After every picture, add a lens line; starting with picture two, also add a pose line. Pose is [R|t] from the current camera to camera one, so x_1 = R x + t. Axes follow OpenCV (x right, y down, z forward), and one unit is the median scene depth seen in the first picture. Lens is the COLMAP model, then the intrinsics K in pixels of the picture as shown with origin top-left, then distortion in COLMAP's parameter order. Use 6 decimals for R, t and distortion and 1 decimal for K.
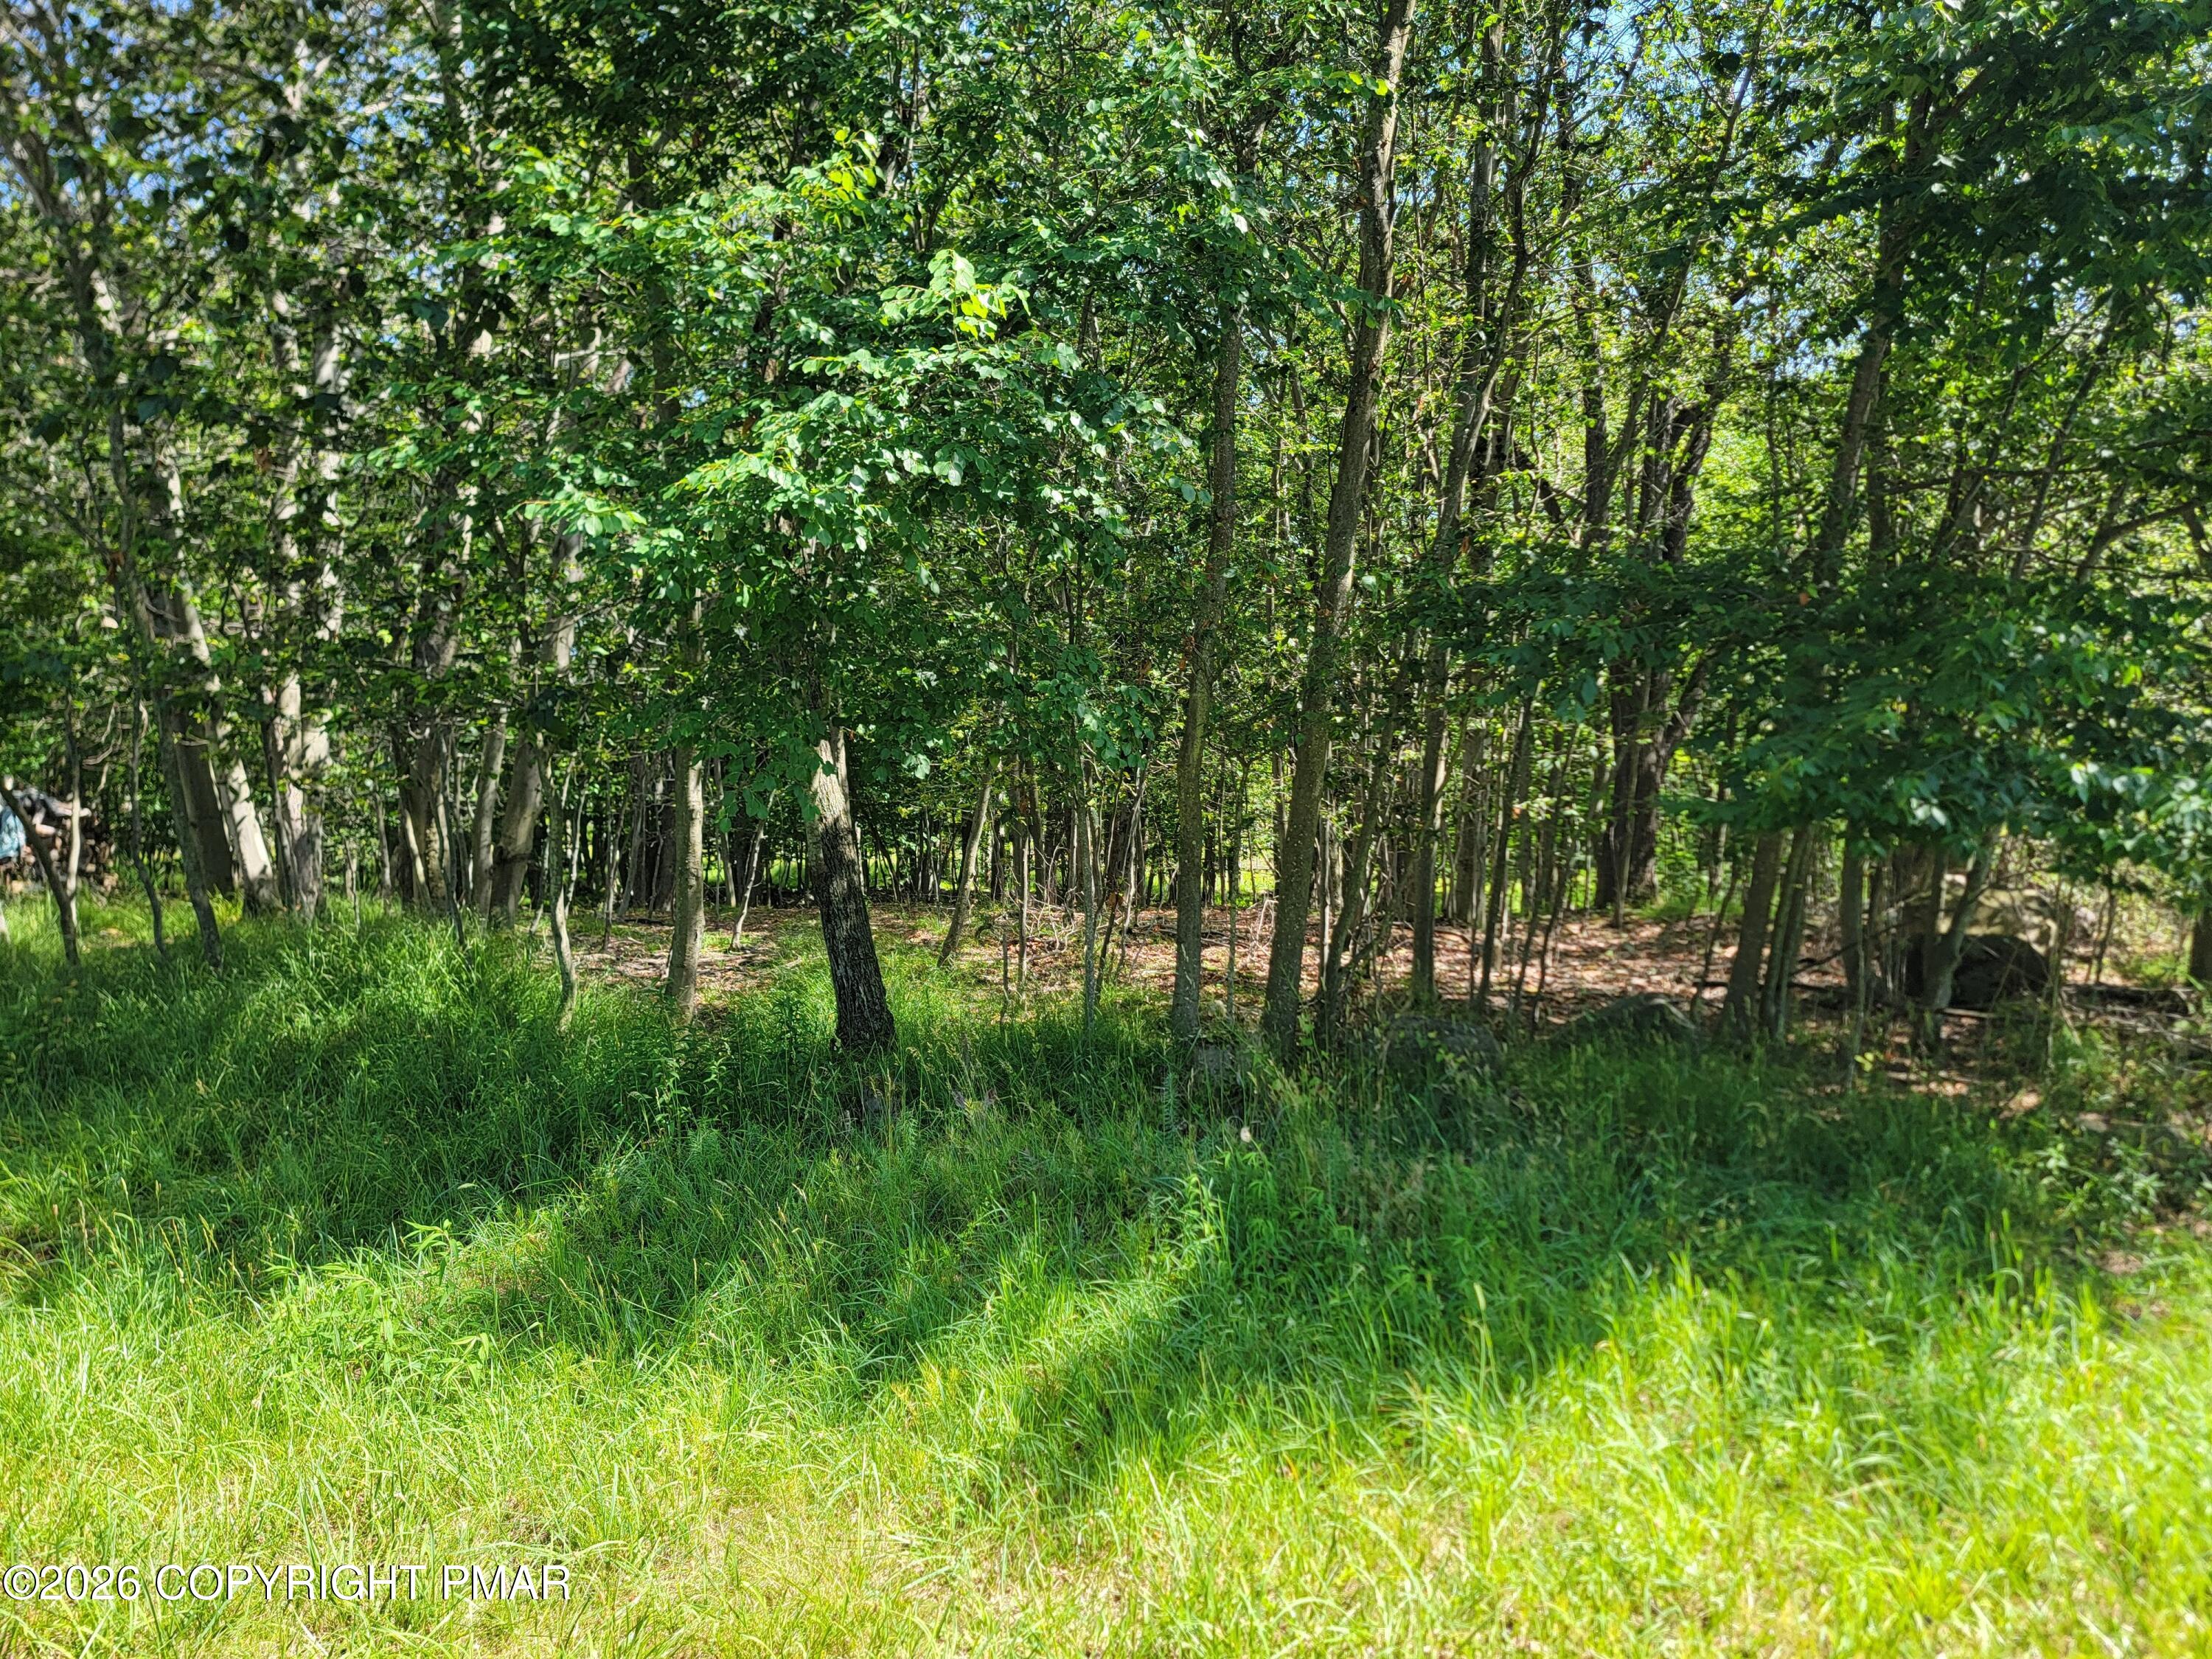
lens RADIAL K [[1582.7, 0, 1150.2], [0, 1582.7, 752.8], [0, 0, 1]] dist [0.171804, 0.000067]
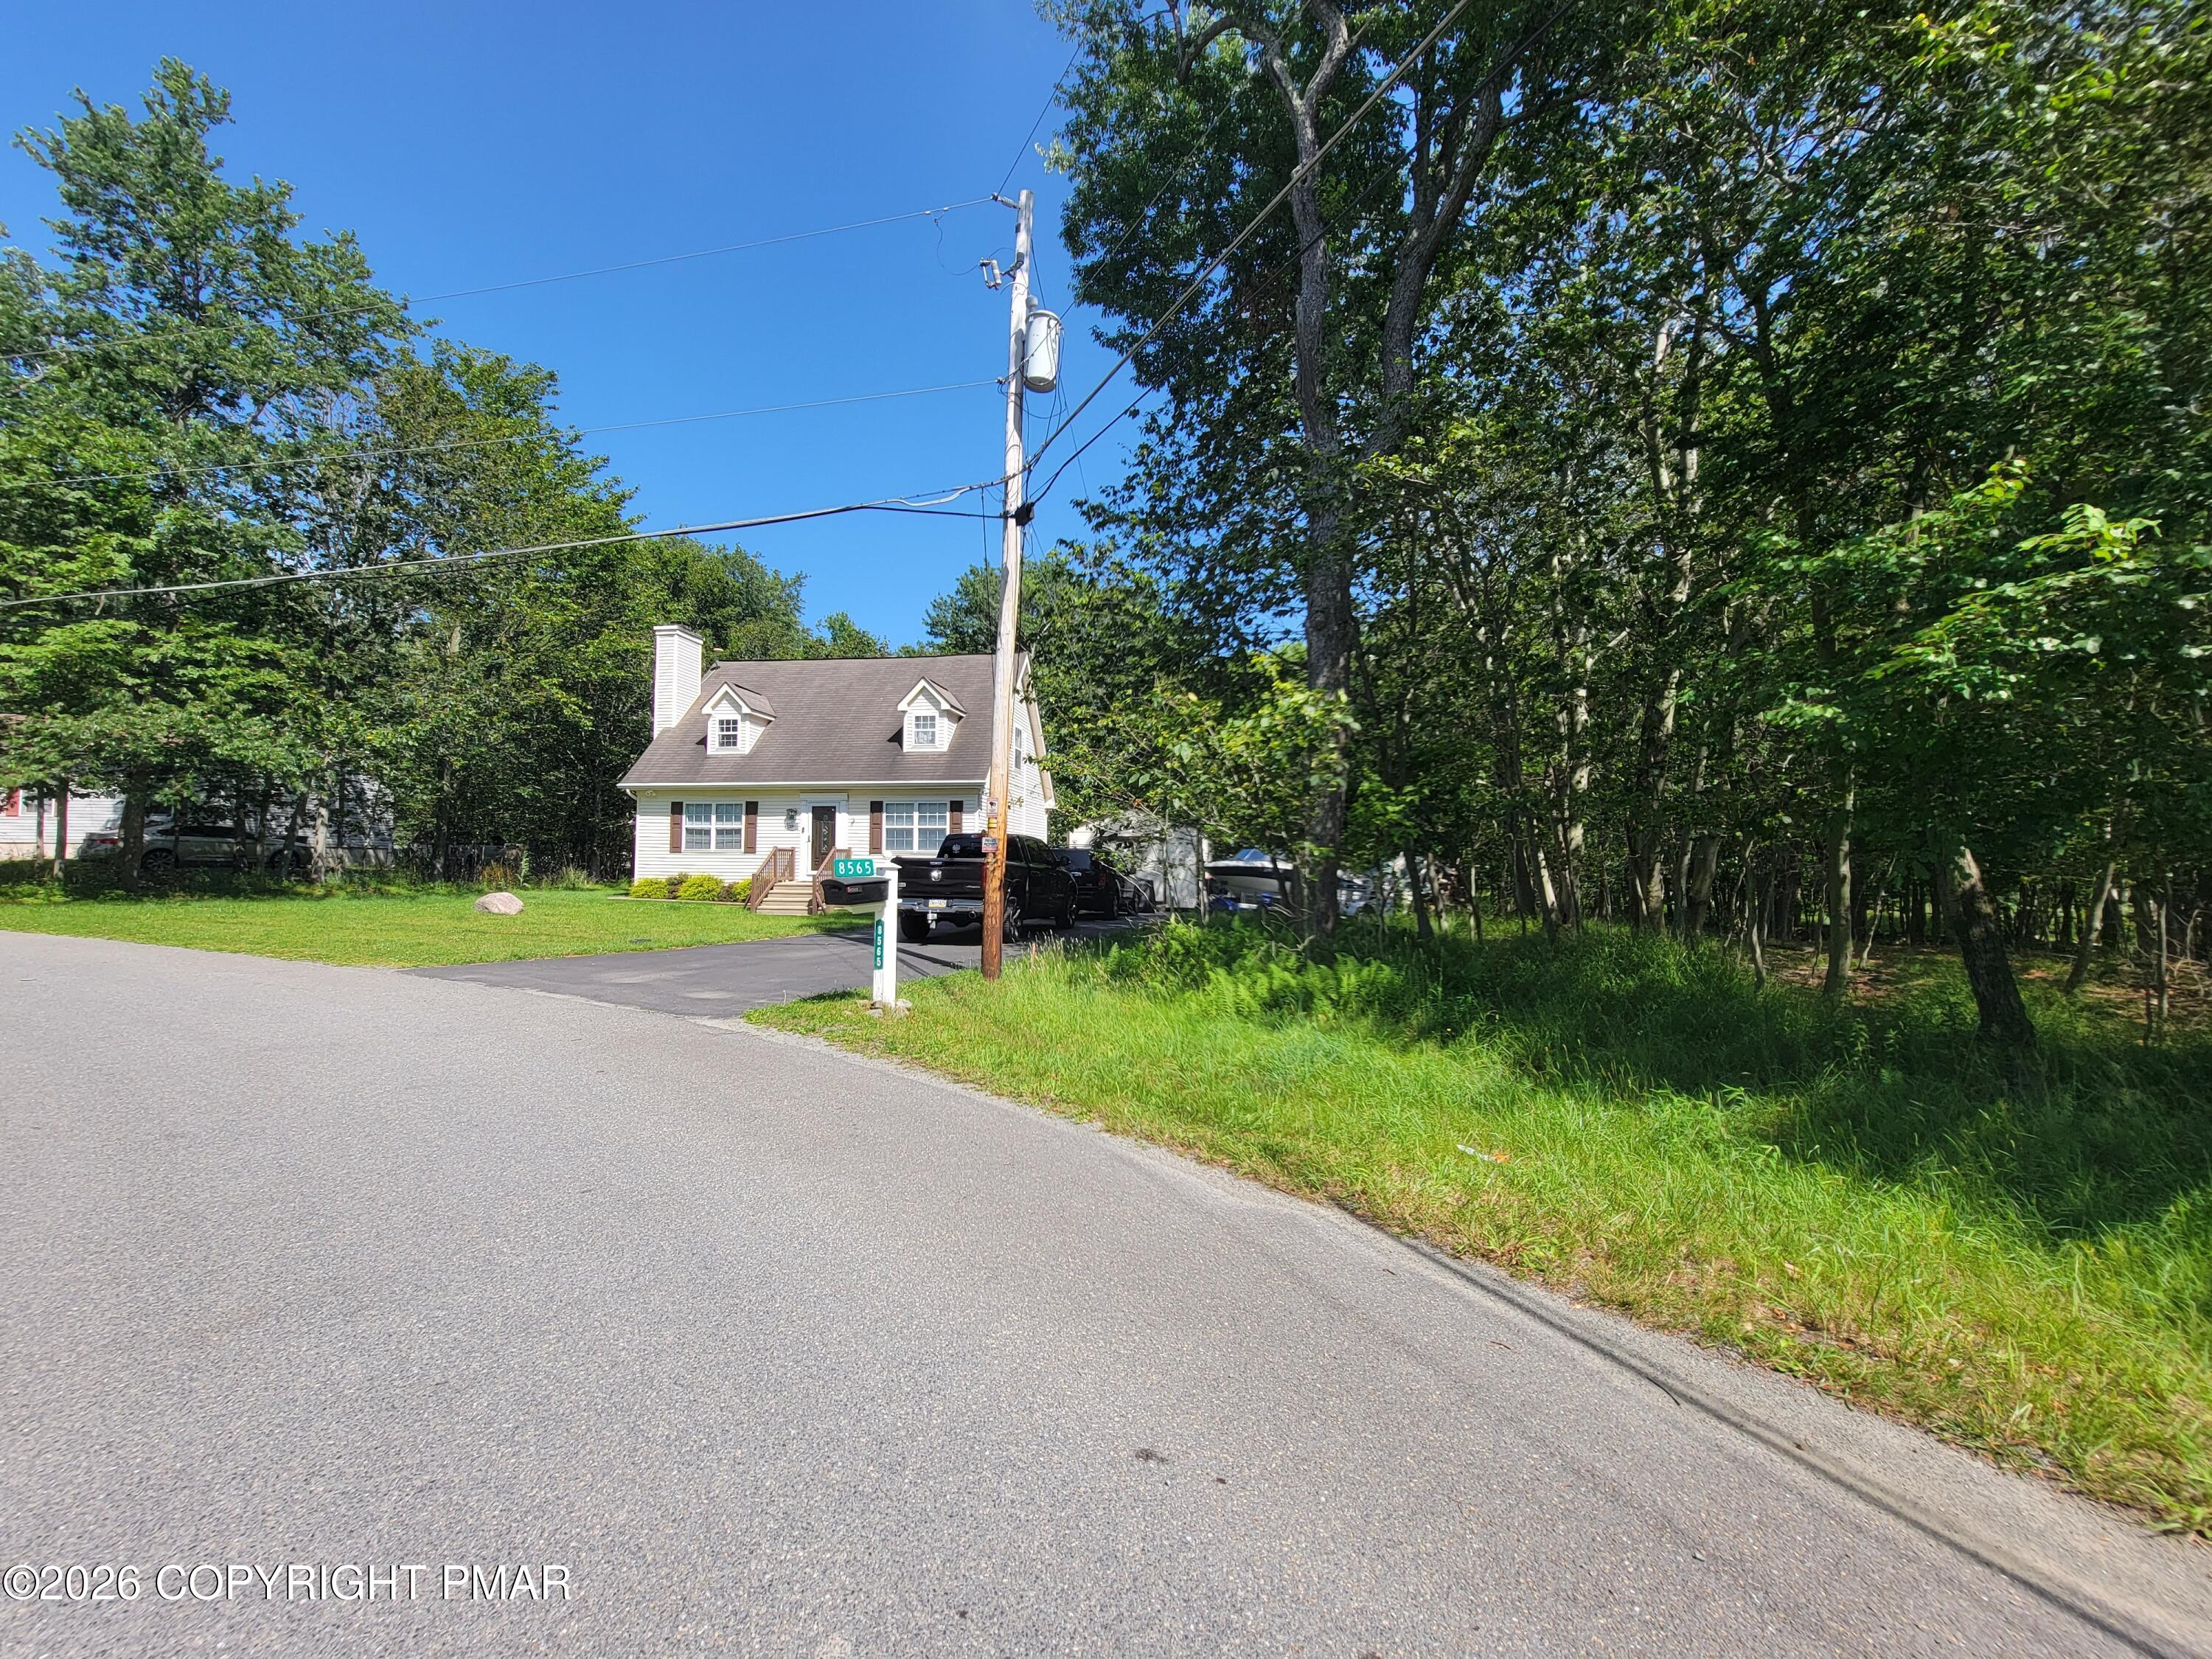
lens RADIAL K [[905.1, 0, 1117.0], [0, 905.1, 826.8], [0, 0, 1]] dist [-0.000897, 0.001022]
pose [[0.602349, -0.031606, -0.797607, -0.003369], [0.020277, 0.999499, -0.024294, -0.014126], [0.797975, -0.001540, 0.602689, -0.212064]]
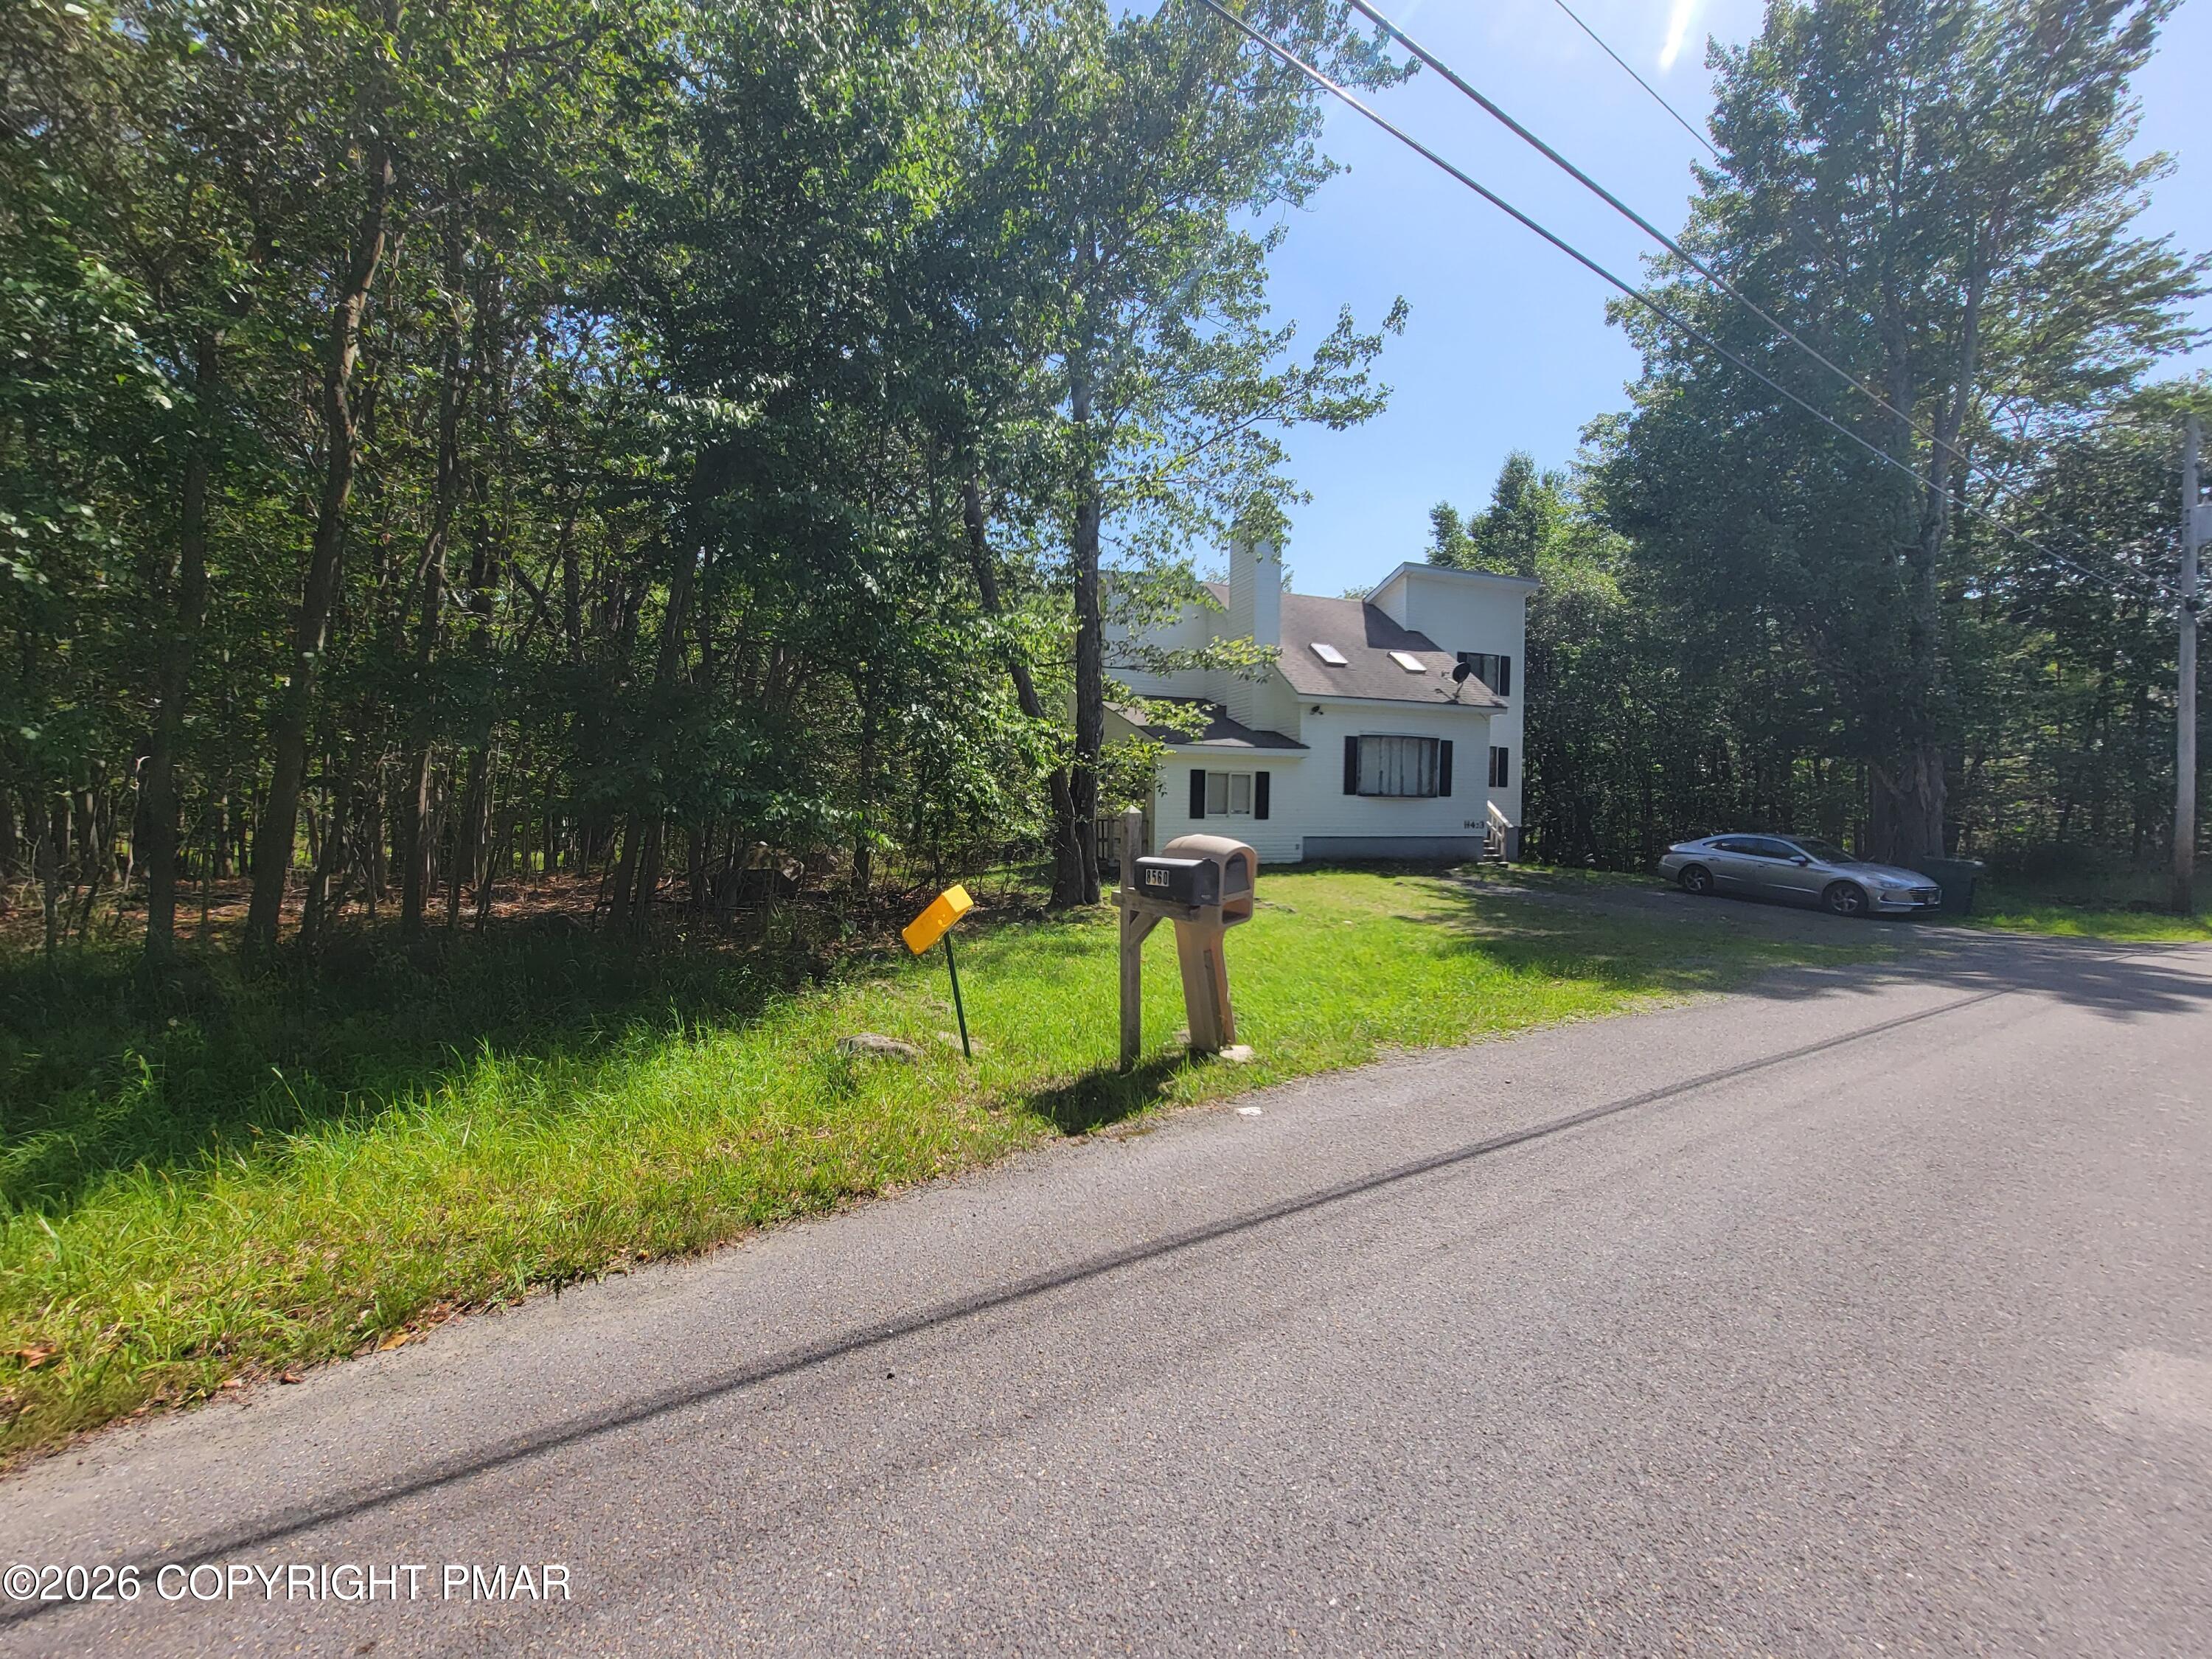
lens RADIAL K [[905.1, 0, 1117.0], [0, 905.1, 826.8], [0, 0, 1]] dist [-0.000897, 0.001022]
pose [[0.693423, -0.004480, 0.720517, 0.056583], [-0.037591, 0.998394, 0.042386, -0.009741], [-0.719550, -0.056476, 0.692141, -0.198132]]
